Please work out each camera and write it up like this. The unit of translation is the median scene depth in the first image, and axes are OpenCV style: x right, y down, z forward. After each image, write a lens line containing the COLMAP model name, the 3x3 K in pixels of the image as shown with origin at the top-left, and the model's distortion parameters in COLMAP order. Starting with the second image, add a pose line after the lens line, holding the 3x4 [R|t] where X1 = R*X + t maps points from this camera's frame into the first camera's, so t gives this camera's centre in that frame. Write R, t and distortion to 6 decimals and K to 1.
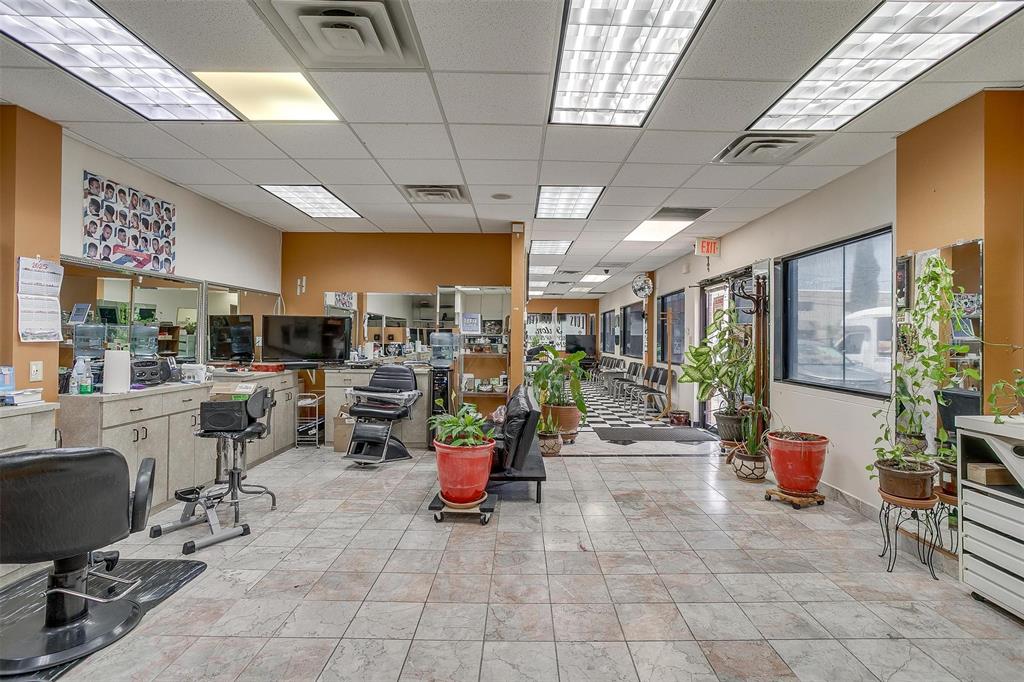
lens RADIAL K [[492.4, 0, 508.4], [0, 492.4, 336.6], [0, 0, 1]] dist [-0.061203, 0.036808]
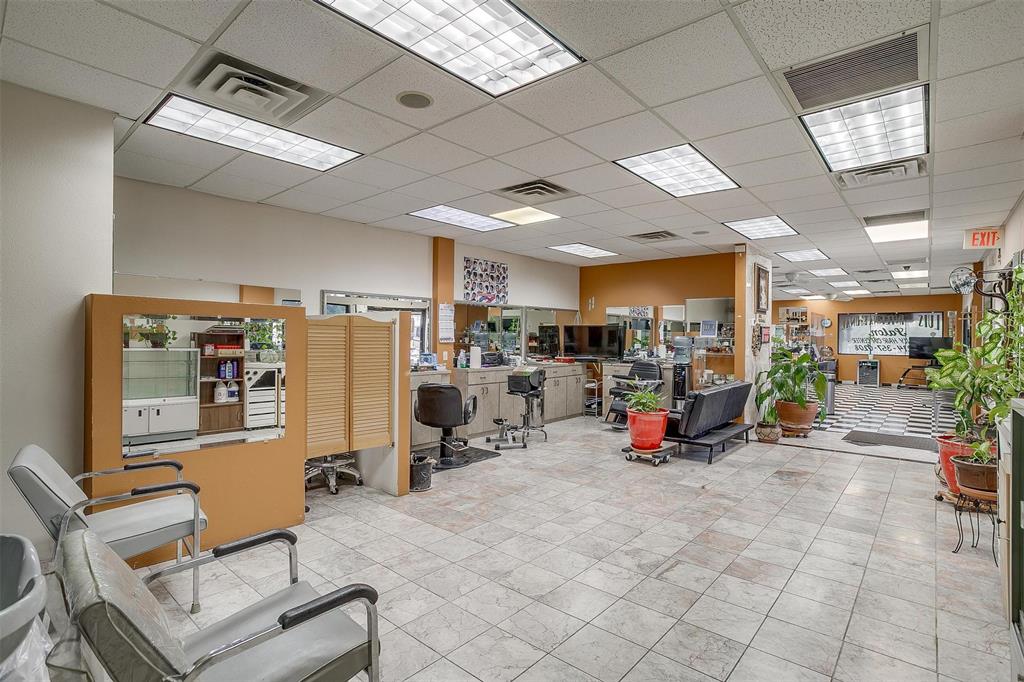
lens RADIAL K [[497.4, 0, 510.4], [0, 497.4, 345.1], [0, 0, 1]] dist [-0.065571, 0.037383]
pose [[0.749034, 0.006510, -0.662500, 0.566151], [0.001654, 0.999930, 0.011696, -0.002651], [0.662530, -0.009857, 0.748971, -0.379700]]
